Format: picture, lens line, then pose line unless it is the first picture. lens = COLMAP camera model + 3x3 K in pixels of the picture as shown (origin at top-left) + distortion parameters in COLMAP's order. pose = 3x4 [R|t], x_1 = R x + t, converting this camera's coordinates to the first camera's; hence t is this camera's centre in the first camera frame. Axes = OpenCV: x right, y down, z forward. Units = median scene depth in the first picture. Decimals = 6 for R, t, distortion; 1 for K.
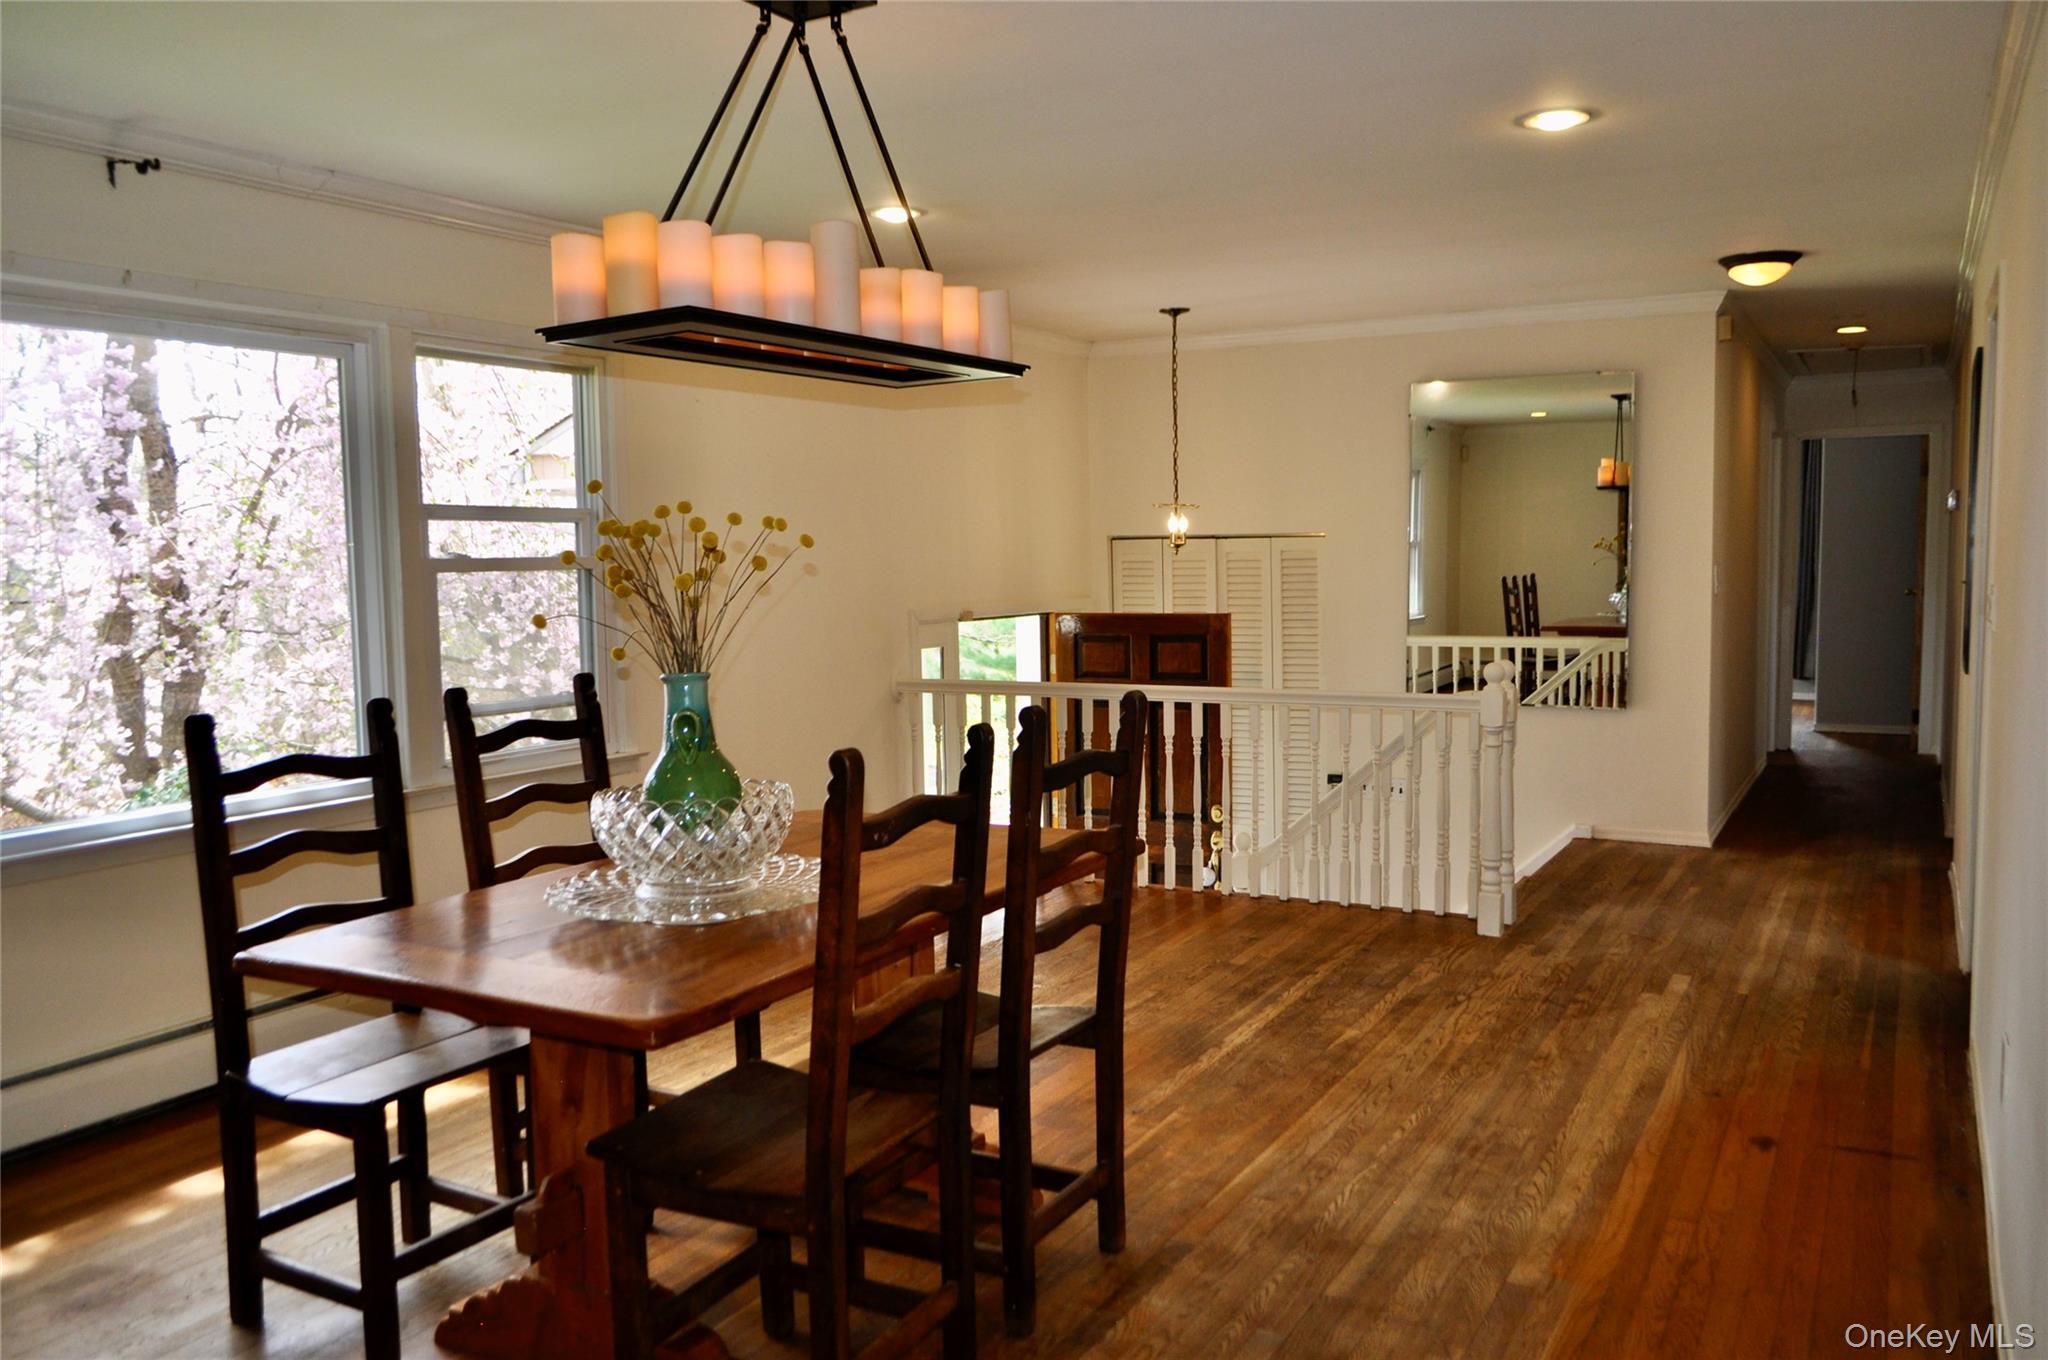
lens RADIAL K [[1609.6, 0, 1030.8], [0, 1609.6, 682.6], [0, 0, 1]] dist [0.003133, 0.010631]
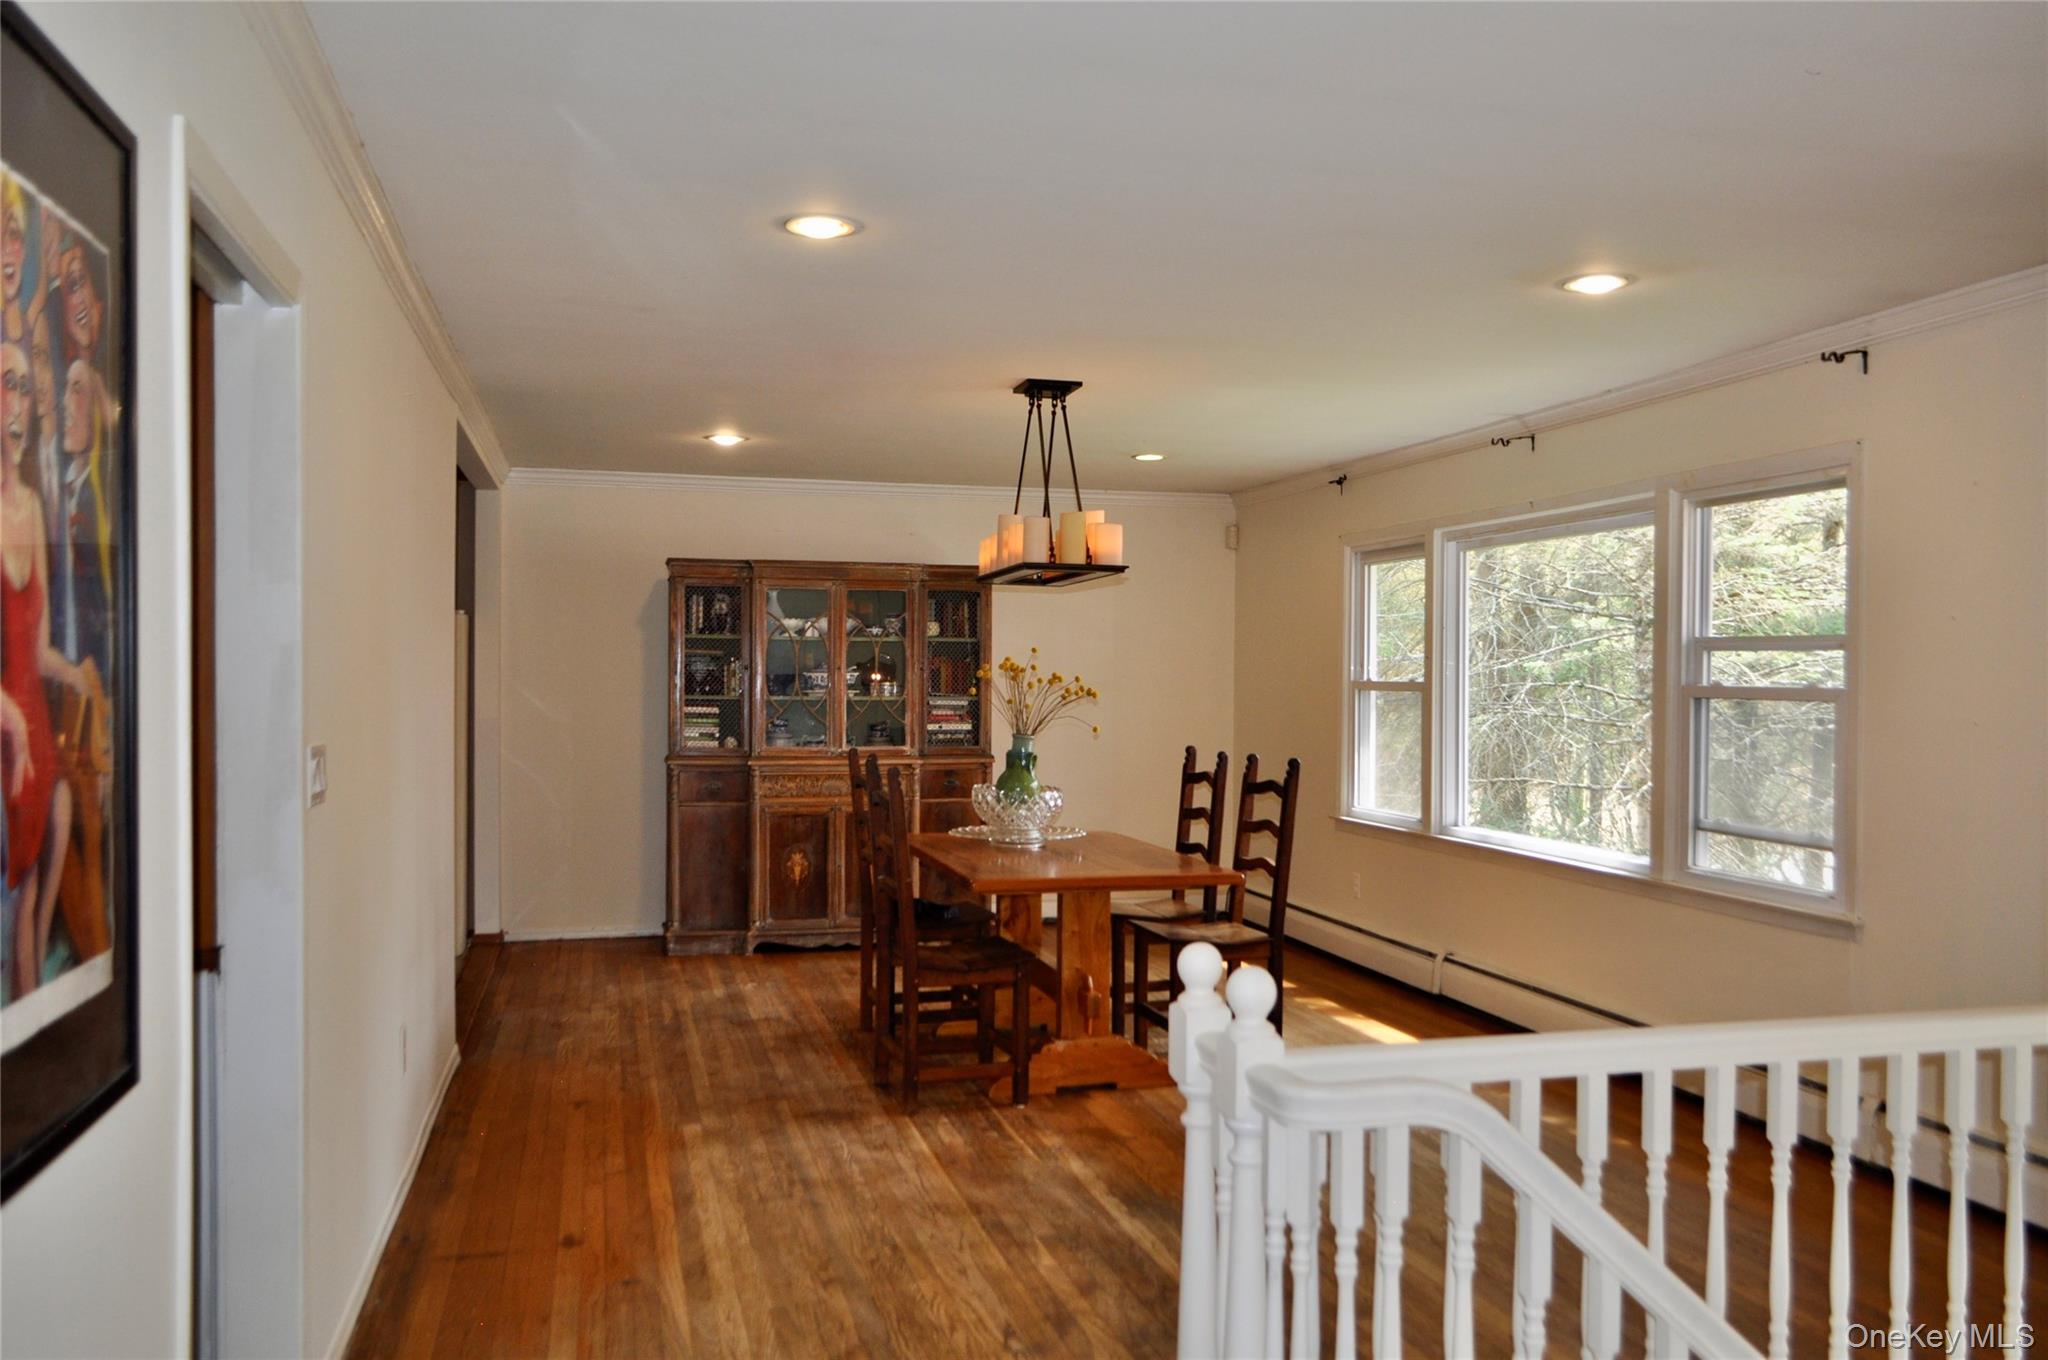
lens RADIAL K [[1609.6, 0, 1028.7], [0, 1609.6, 684.9], [0, 0, 1]] dist [0.003133, 0.010631]
pose [[-0.724651, 0.010253, -0.689040, 0.914507], [-0.058618, 0.995348, 0.076457, -0.168583], [0.686619, 0.095795, -0.720679, 1.838897]]
